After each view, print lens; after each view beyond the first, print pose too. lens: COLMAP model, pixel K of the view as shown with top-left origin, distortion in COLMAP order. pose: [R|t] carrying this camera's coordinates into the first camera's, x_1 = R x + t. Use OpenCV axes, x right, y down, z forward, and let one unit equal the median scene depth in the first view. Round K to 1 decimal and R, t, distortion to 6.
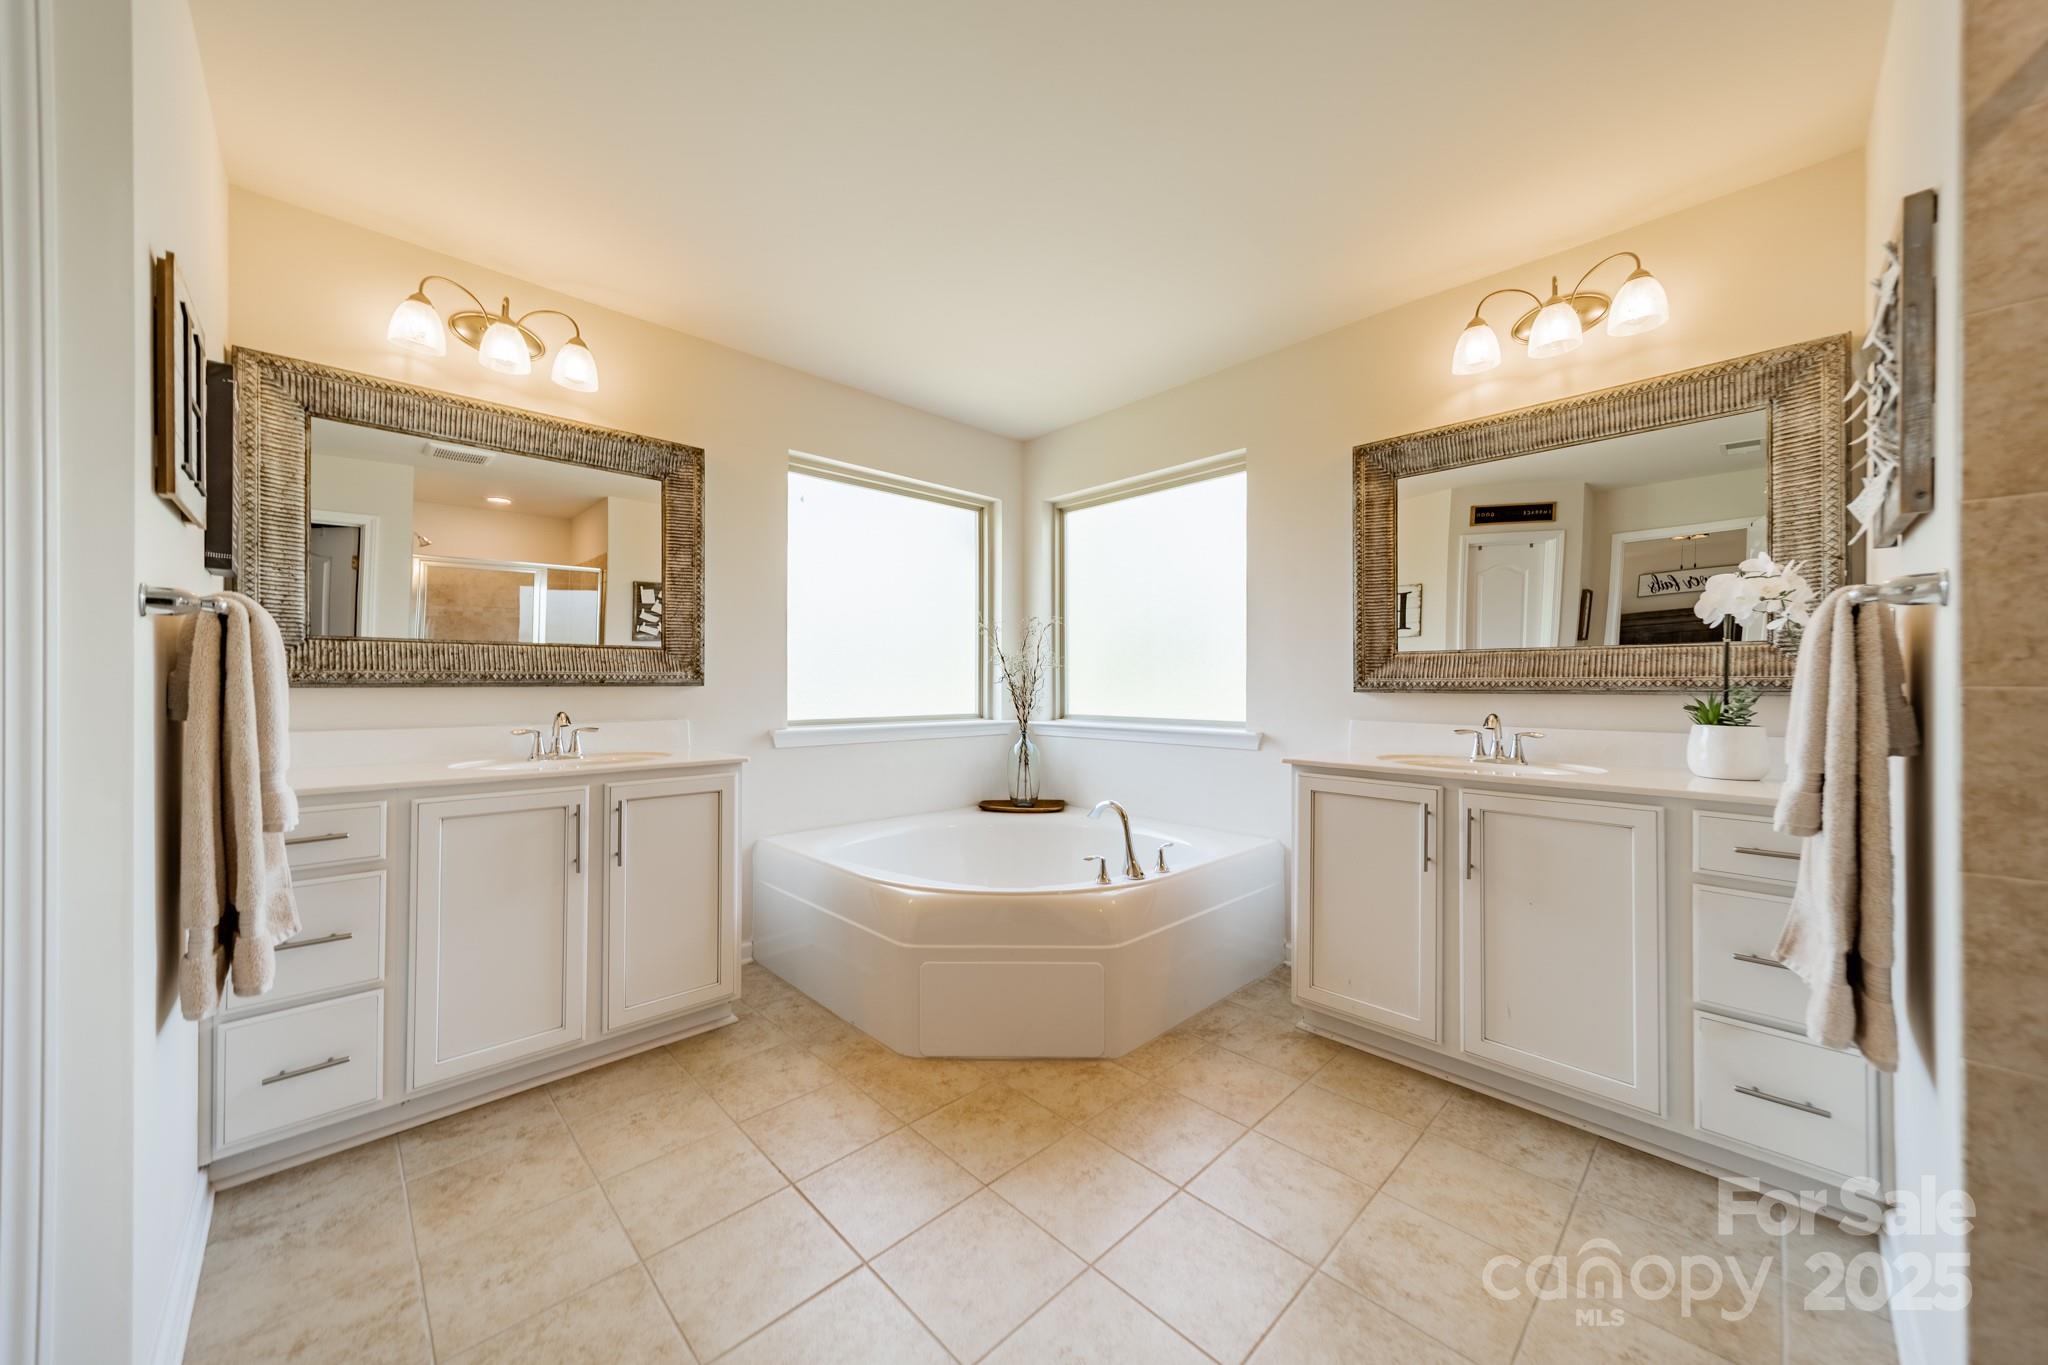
lens RADIAL K [[723.9, 0, 1027.7], [0, 723.9, 679.0], [0, 0, 1]] dist [0.007355, 0.000103]
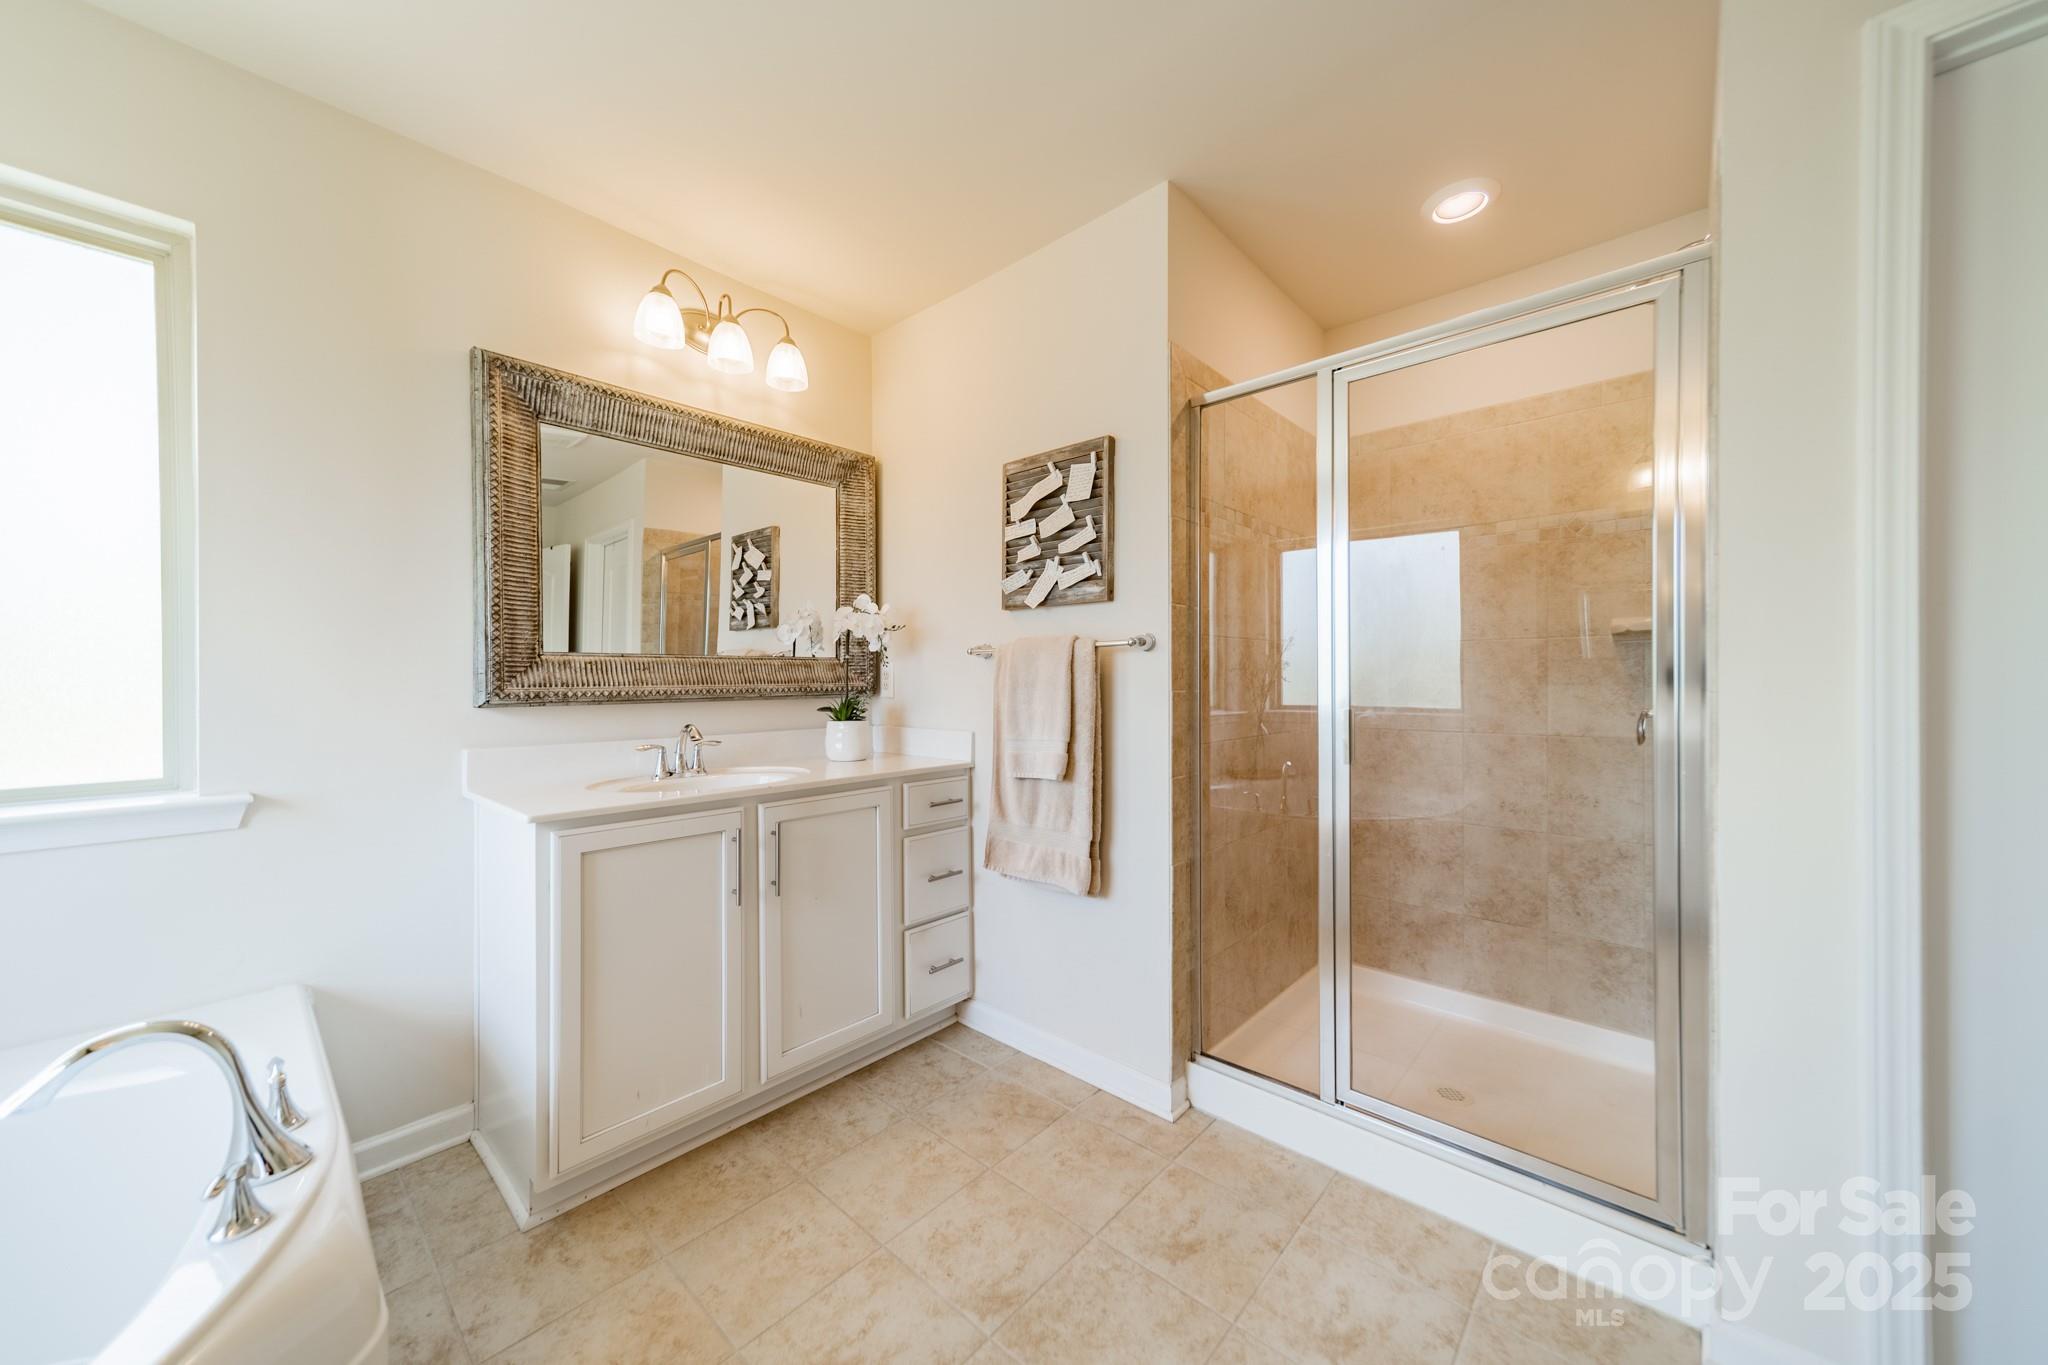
lens RADIAL K [[723.9, 0, 1028.0], [0, 723.9, 680.6], [0, 0, 1]] dist [0.007355, 0.000103]
pose [[-0.067287, -0.002787, 0.997730, -0.324186], [0.001275, 0.999995, 0.002879, -0.010716], [-0.997733, 0.001466, -0.067283, 0.636963]]
